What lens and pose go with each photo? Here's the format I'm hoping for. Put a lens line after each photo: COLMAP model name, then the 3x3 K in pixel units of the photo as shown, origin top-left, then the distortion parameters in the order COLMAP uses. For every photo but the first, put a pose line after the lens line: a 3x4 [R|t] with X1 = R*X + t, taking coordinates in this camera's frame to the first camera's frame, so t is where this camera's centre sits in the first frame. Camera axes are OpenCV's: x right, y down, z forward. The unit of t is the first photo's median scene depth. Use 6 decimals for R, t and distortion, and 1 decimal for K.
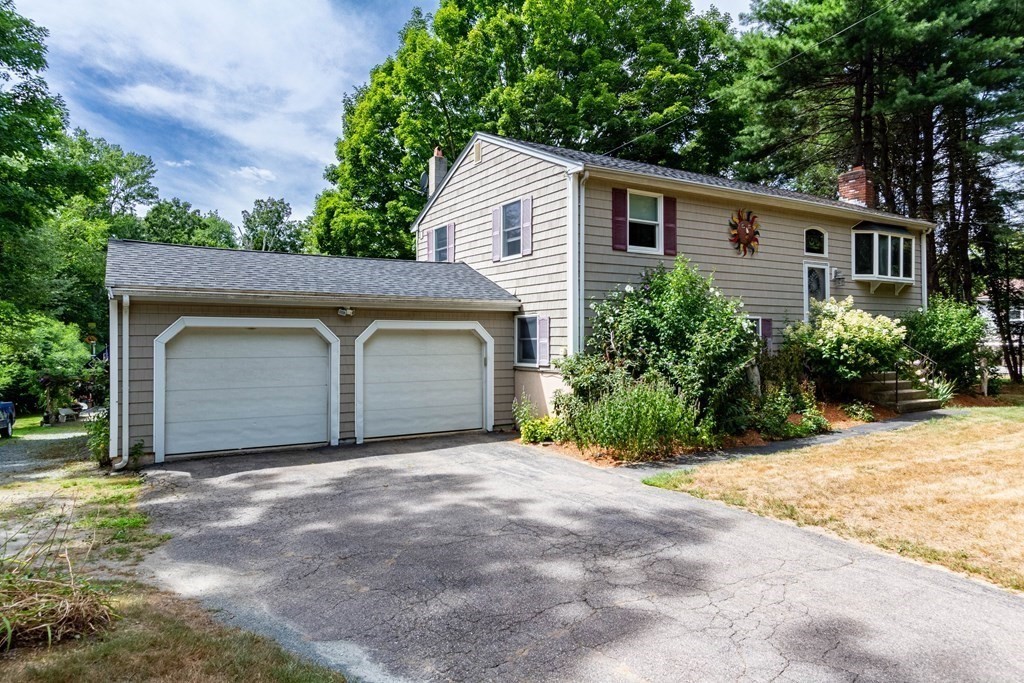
lens RADIAL K [[645.3, 0, 510.0], [0, 645.3, 333.3], [0, 0, 1]] dist [0.021021, 0.001353]
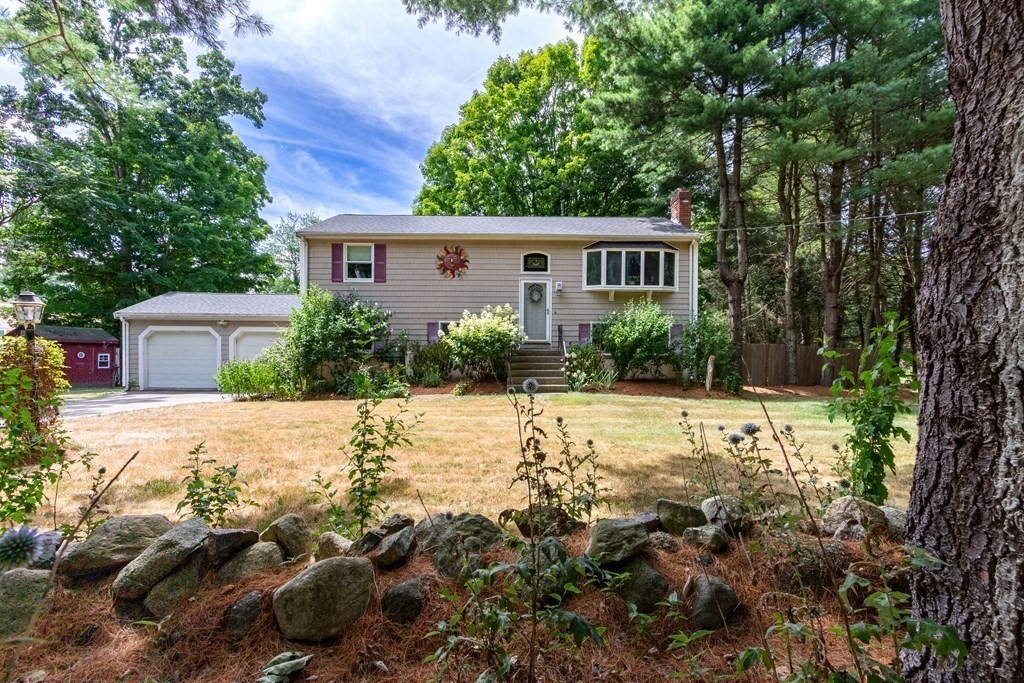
lens RADIAL K [[488.8, 0, 511.1], [0, 488.8, 351.4], [0, 0, 1]] dist [0.017247, -0.000628]
pose [[0.845841, 0.008339, -0.533369, 1.040148], [-0.005864, 0.999963, 0.006334, 0.031640], [0.533402, -0.002230, 0.845859, 0.166812]]
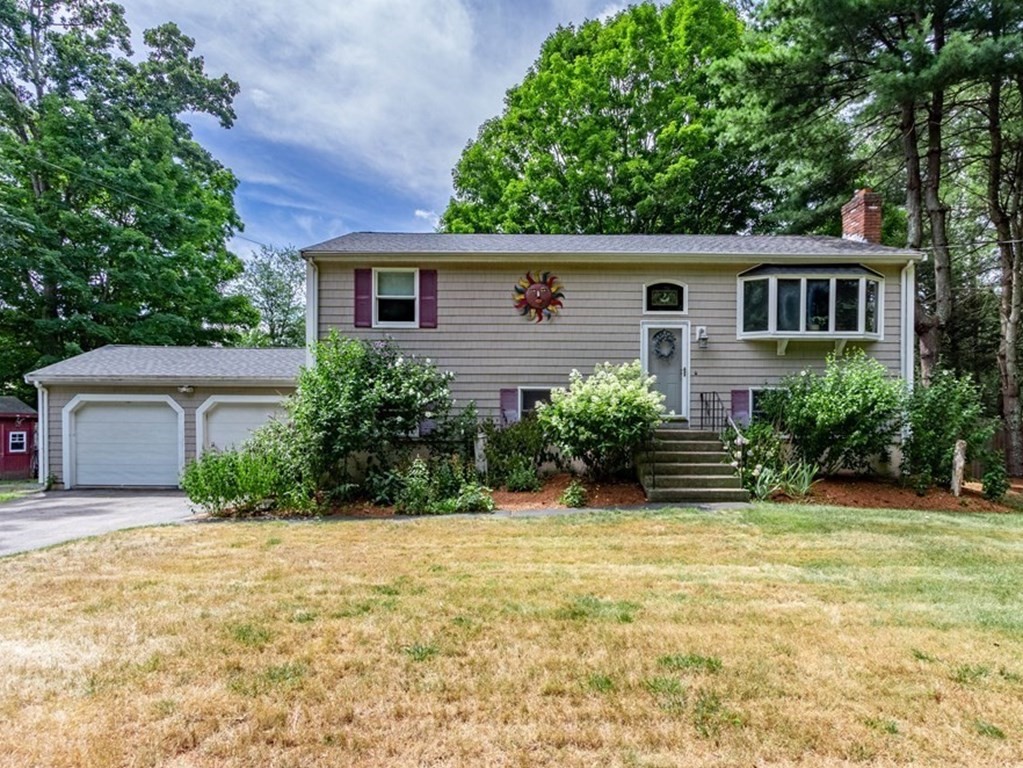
lens RADIAL K [[566.1, 0, 516.8], [0, 566.1, 421.5], [0, 0, 1]] dist [0.010072, 0.003018]
pose [[0.851693, 0.008817, -0.523967, 0.761906], [-0.002777, 0.999920, 0.012313, 0.013386], [0.524034, -0.009032, 0.851650, 0.292177]]
